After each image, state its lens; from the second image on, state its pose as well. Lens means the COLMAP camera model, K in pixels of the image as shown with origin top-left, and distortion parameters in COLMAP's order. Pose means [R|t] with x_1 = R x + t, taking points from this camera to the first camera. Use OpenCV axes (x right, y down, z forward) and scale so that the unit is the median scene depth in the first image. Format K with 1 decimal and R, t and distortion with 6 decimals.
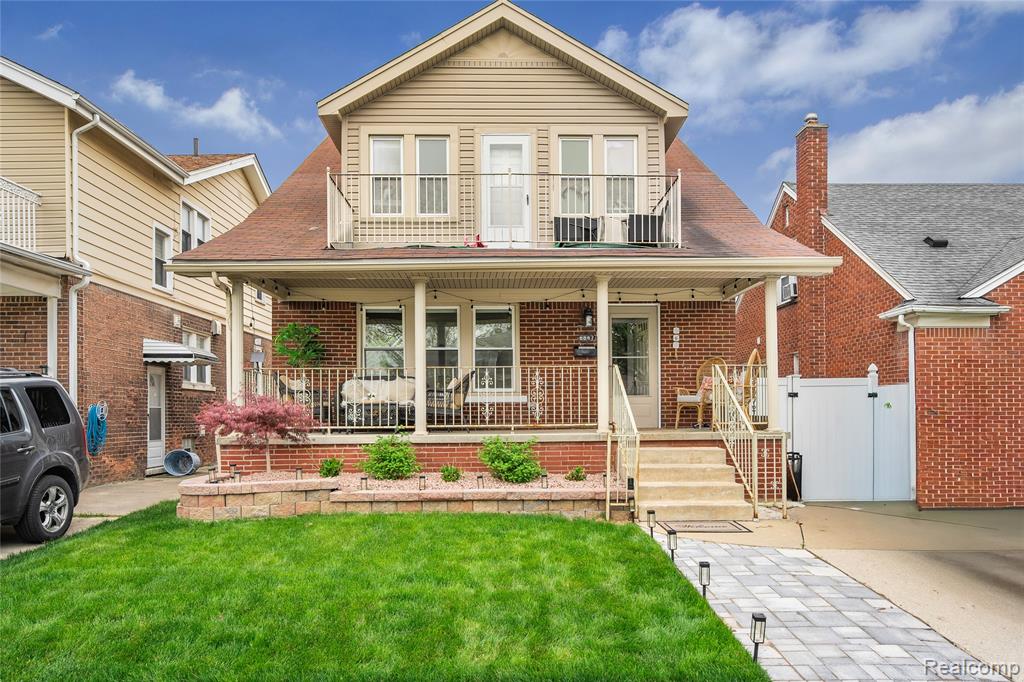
lens RADIAL K [[732.4, 0, 511.4], [0, 732.4, 334.4], [0, 0, 1]] dist [0.000586, 0.001937]
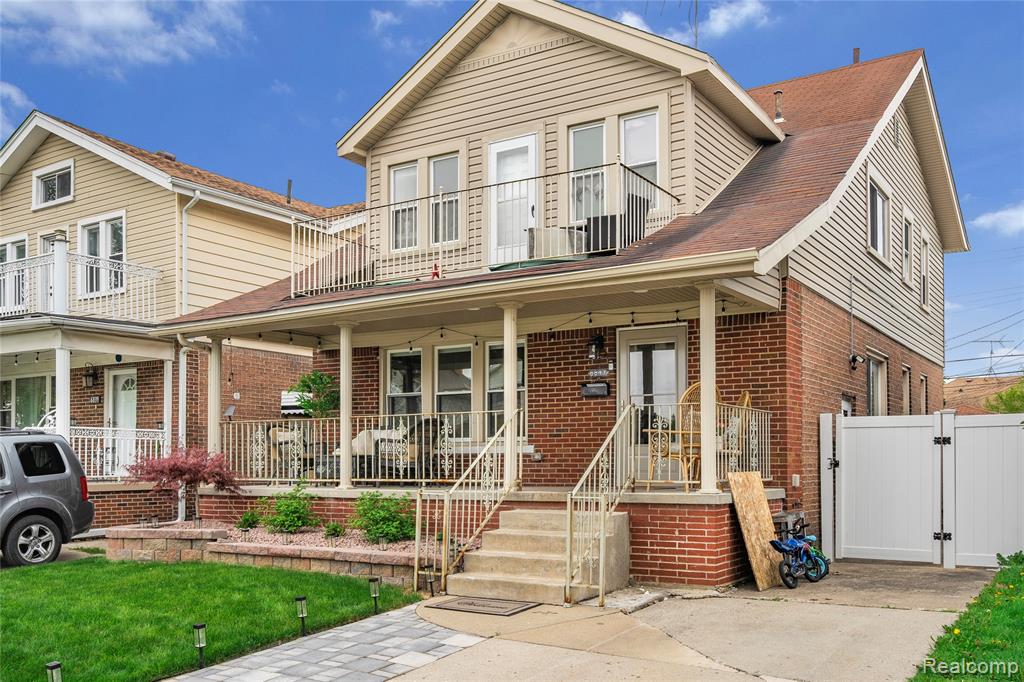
lens RADIAL K [[948.3, 0, 512.3], [0, 948.3, 345.8], [0, 0, 1]] dist [0.003064, 0.000000]
pose [[0.827491, -0.064553, -0.557756, 0.606320], [0.055785, 0.997906, -0.032731, 0.004244], [0.558701, -0.004030, 0.829359, 0.087523]]
